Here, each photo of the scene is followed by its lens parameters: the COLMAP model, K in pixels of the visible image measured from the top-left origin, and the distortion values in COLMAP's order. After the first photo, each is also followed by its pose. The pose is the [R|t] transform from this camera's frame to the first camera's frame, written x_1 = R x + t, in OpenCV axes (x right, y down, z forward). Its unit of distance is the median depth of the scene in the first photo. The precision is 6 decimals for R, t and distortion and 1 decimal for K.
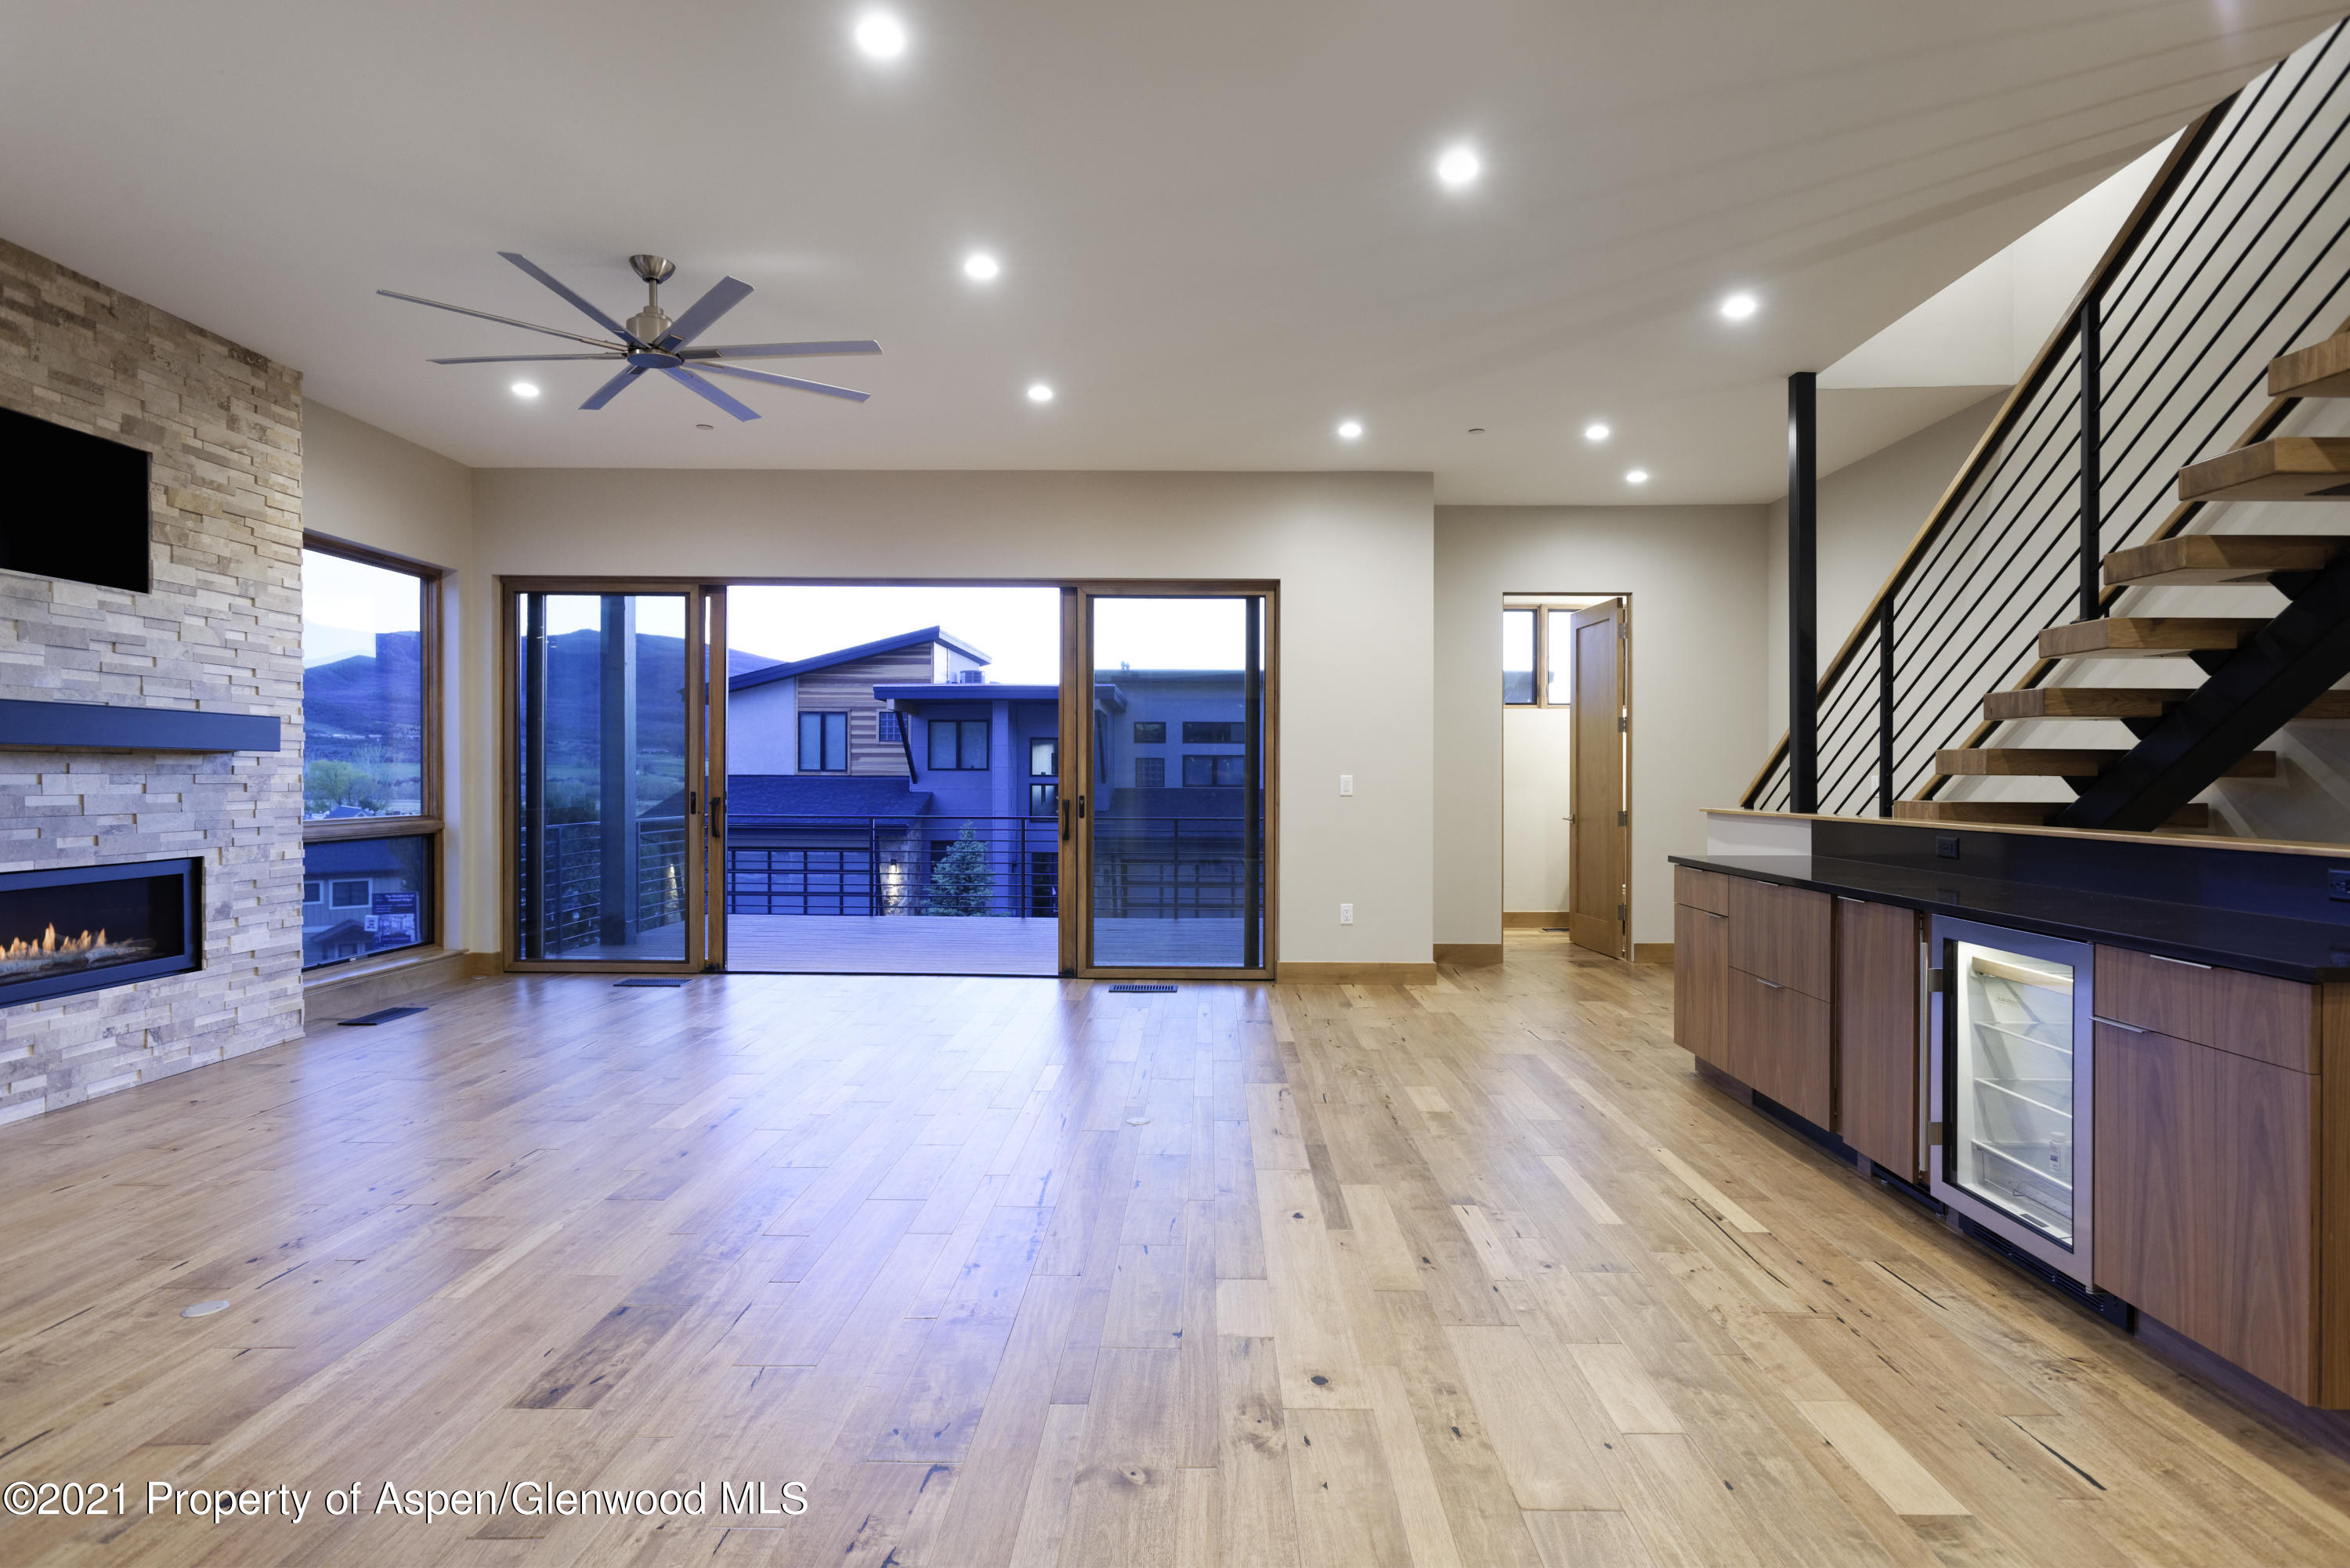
lens RADIAL K [[1215.5, 0, 1173.0], [0, 1215.5, 787.8], [0, 0, 1]] dist [-0.007258, 0.002556]
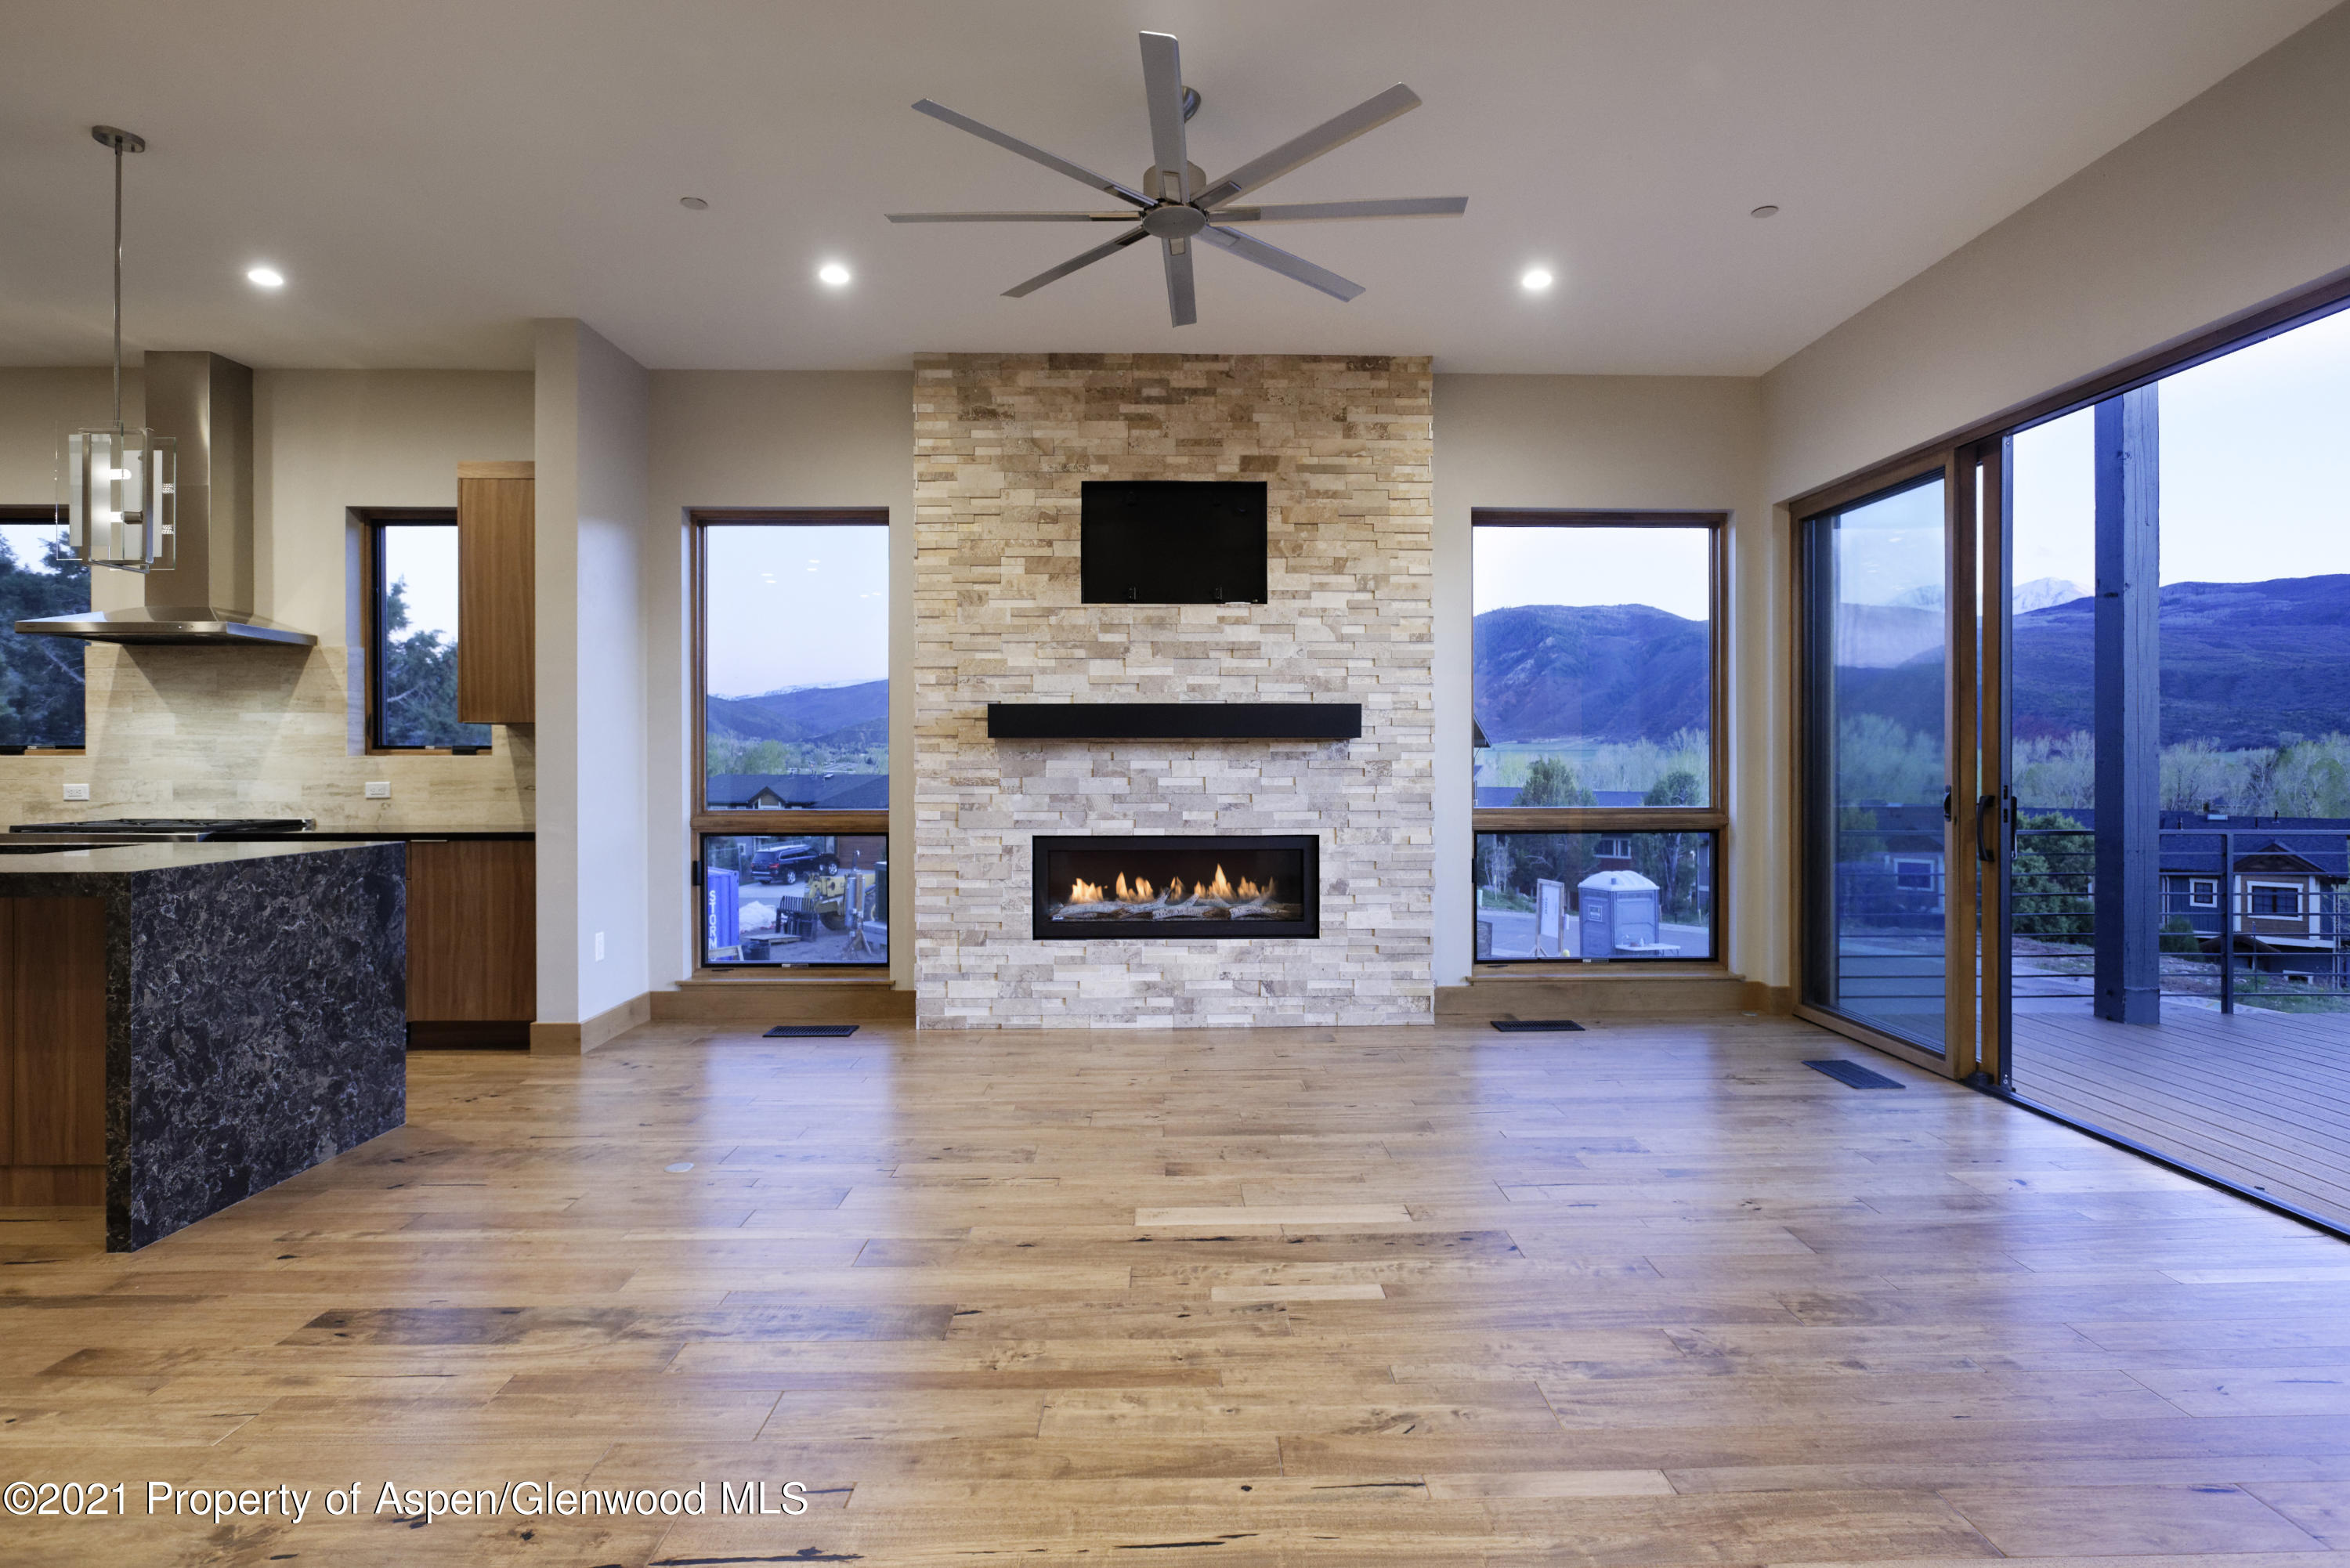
lens RADIAL K [[1215.5, 0, 1164.7], [0, 1215.5, 762.5], [0, 0, 1]] dist [-0.007258, 0.002556]
pose [[0.038751, -0.003642, -0.999242, 0.300888], [-0.008226, 0.999958, -0.003963, -0.003411], [0.999215, 0.008373, 0.038719, 0.838177]]
